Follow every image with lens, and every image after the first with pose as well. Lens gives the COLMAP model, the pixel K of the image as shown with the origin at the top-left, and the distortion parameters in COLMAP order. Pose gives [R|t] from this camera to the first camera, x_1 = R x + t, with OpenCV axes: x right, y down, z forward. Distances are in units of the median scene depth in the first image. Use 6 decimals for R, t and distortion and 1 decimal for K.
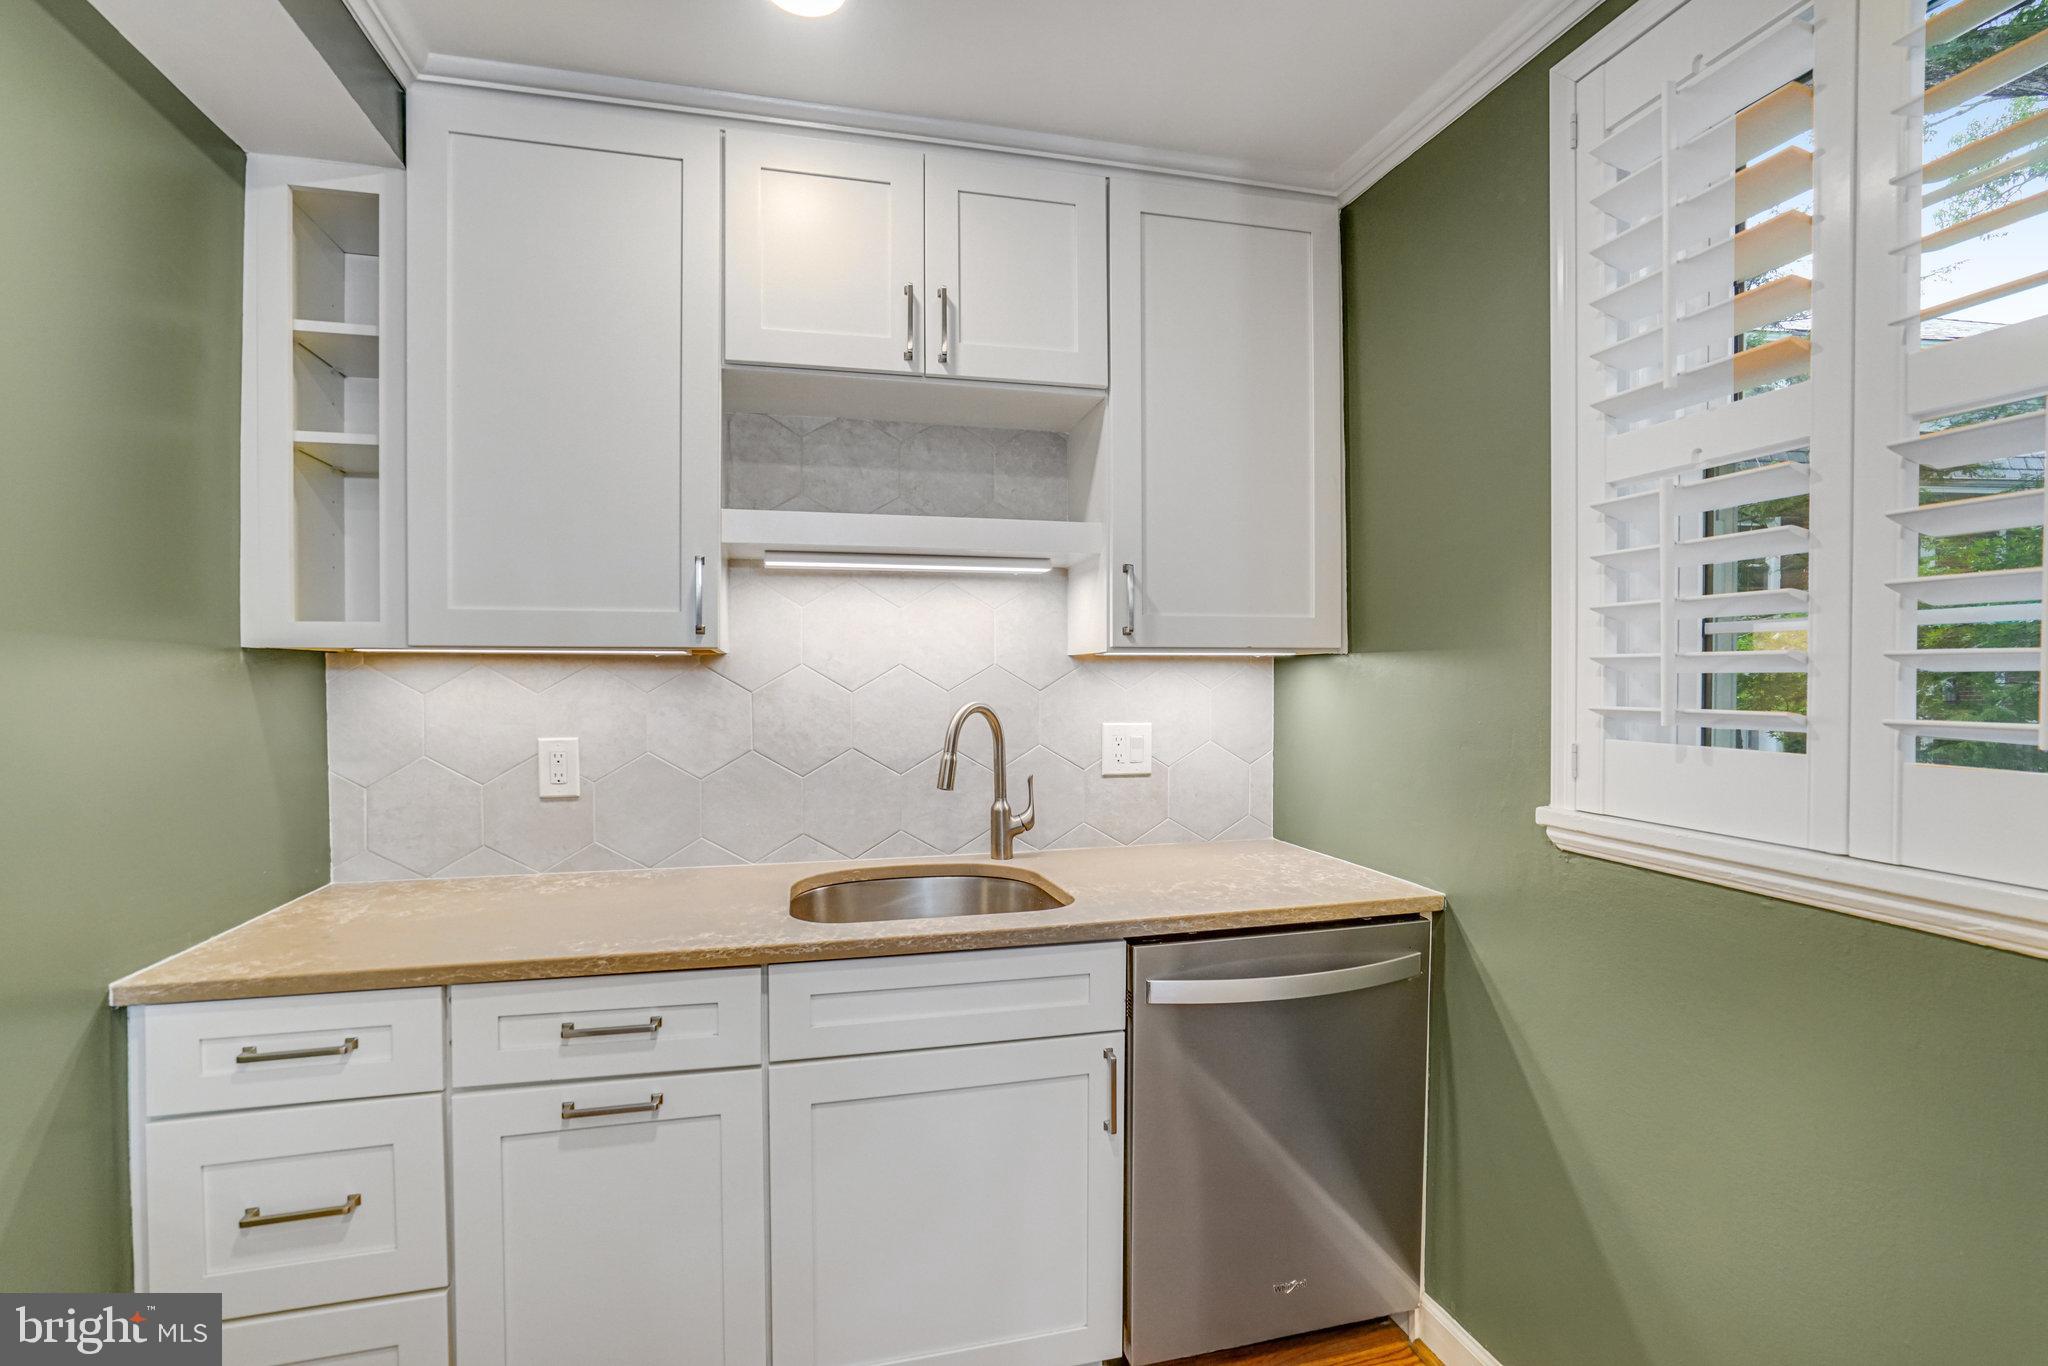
lens RADIAL K [[963.8, 0, 1007.6], [0, 963.8, 690.4], [0, 0, 1]] dist [-0.049961, 0.025561]
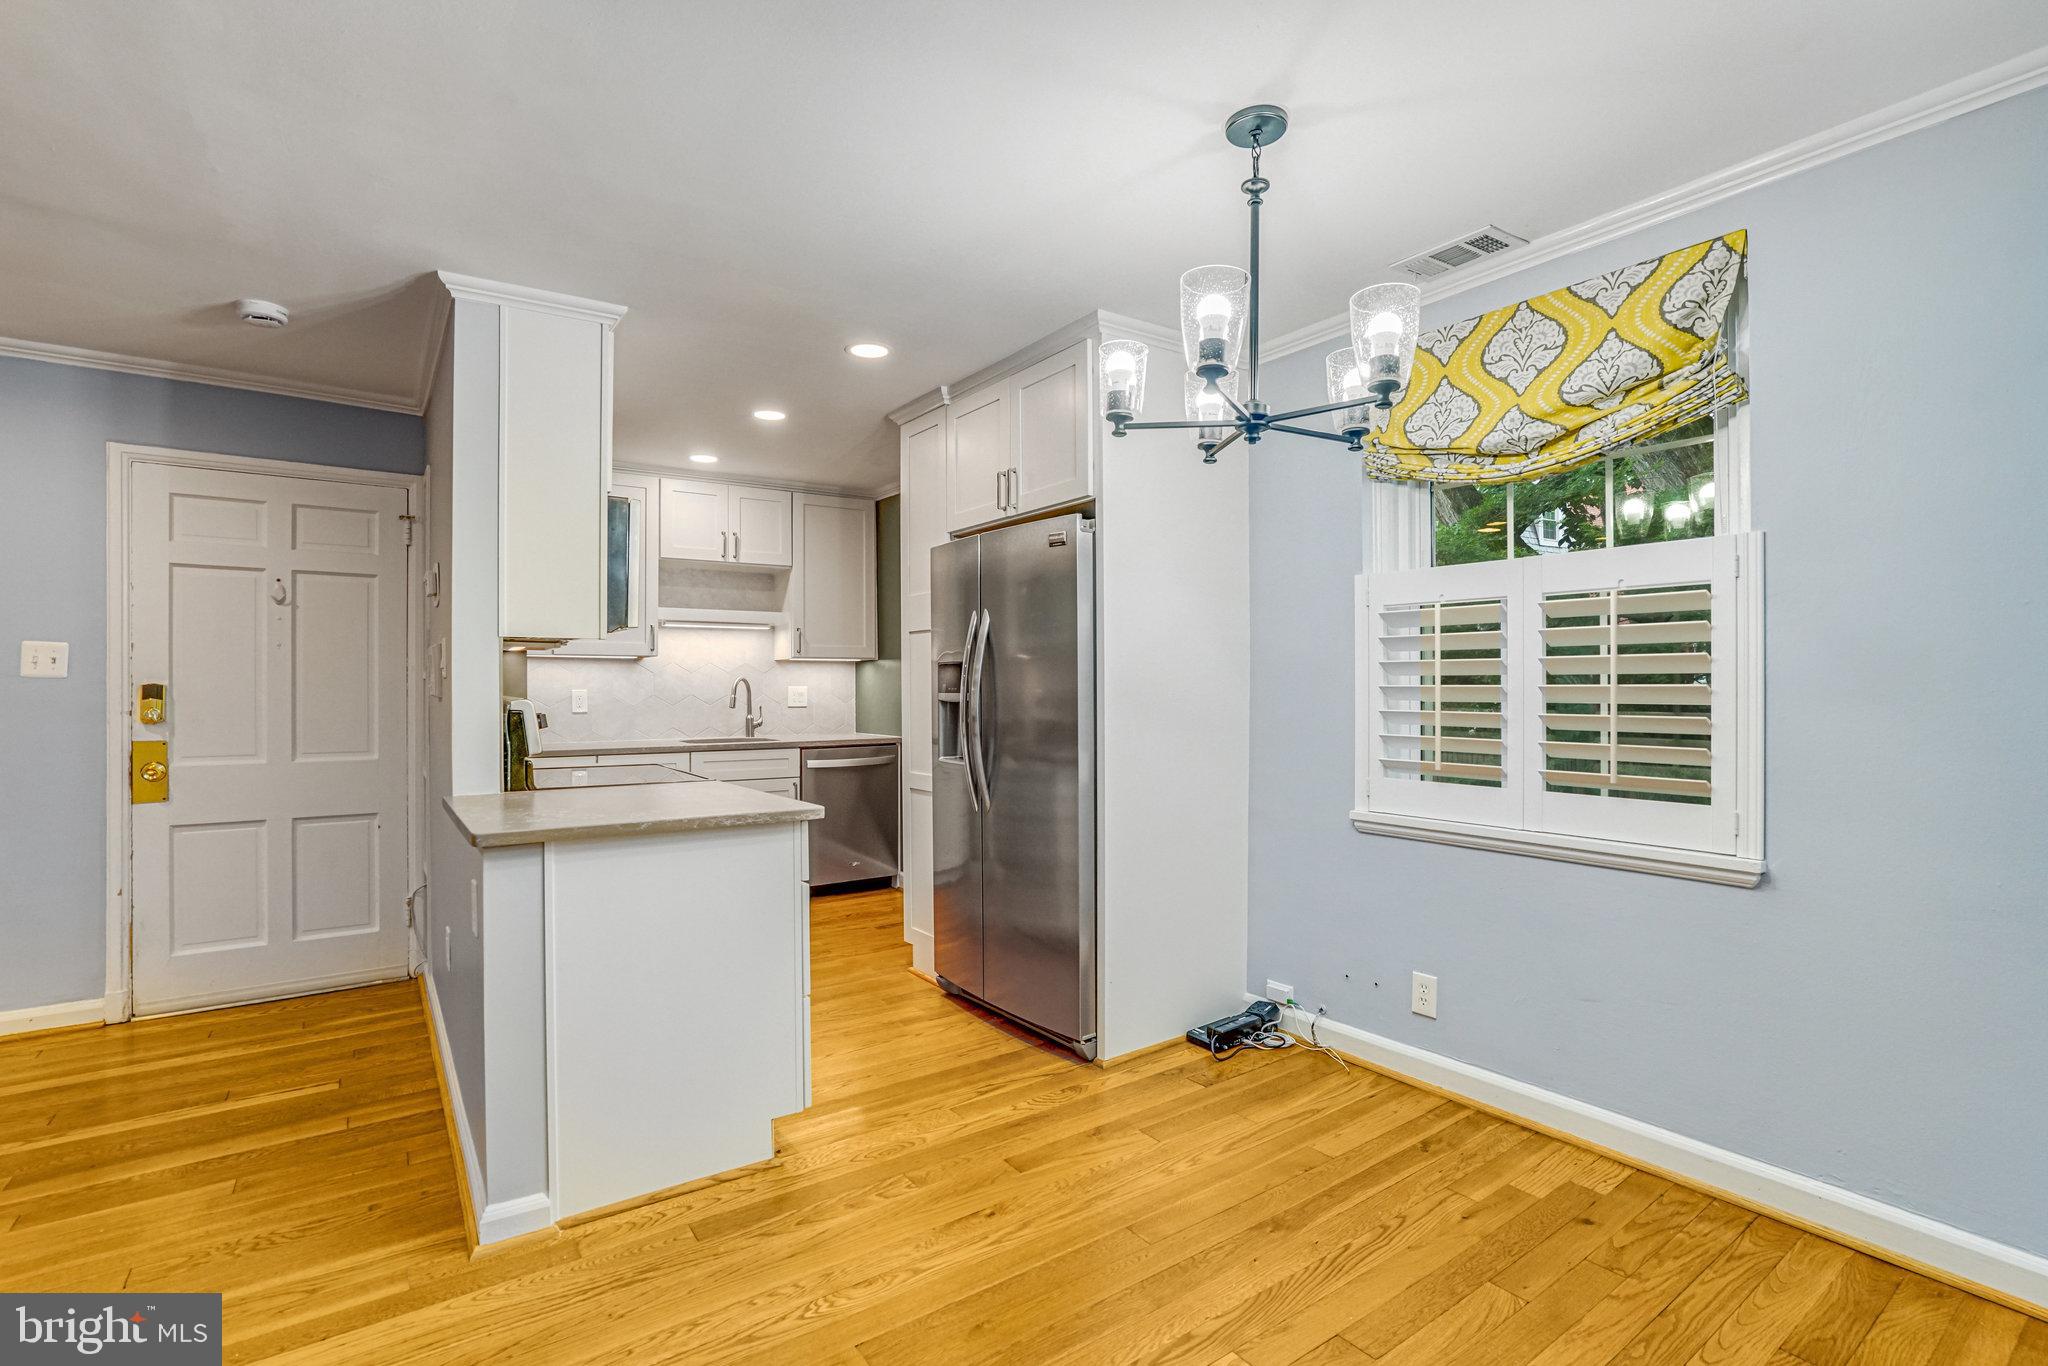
lens RADIAL K [[939.8, 0, 1011.3], [0, 939.8, 684.6], [0, 0, 1]] dist [-0.050588, 0.022675]
pose [[0.934165, -0.000733, 0.356840, -0.288643], [0.007580, 0.999813, -0.017790, 0.094662], [-0.356760, 0.019324, 0.933996, -1.887932]]
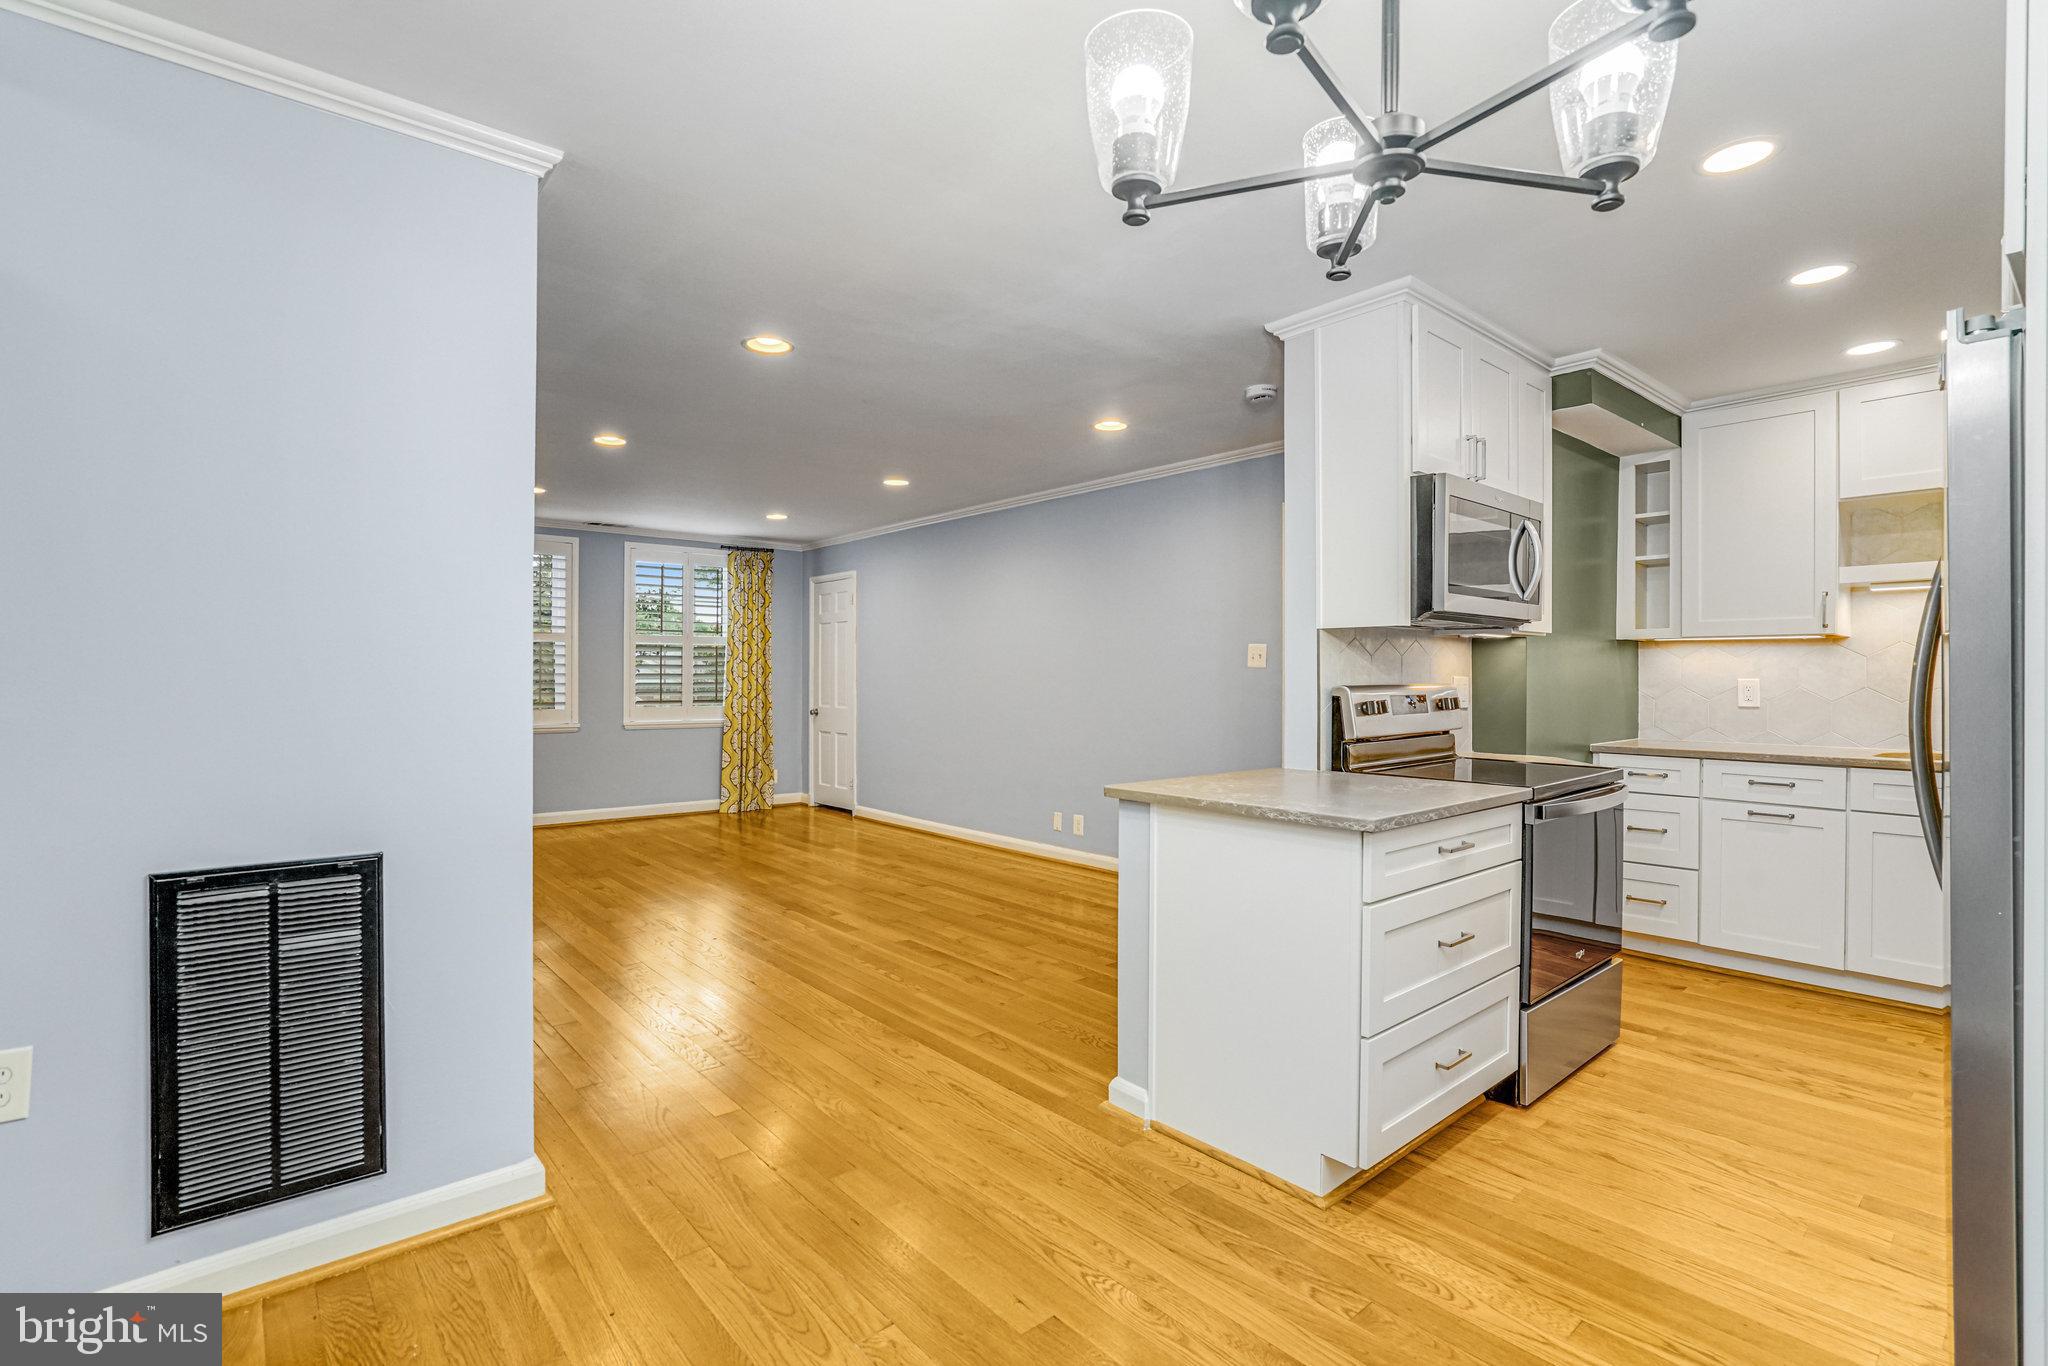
lens RADIAL K [[939.8, 0, 1011.3], [0, 939.8, 684.6], [0, 0, 1]] dist [-0.050588, 0.022675]
pose [[0.443270, 0.007633, -0.896356, 0.668653], [-0.013845, 0.999903, 0.001668, 0.086050], [0.896281, 0.011670, 0.443332, -1.453361]]
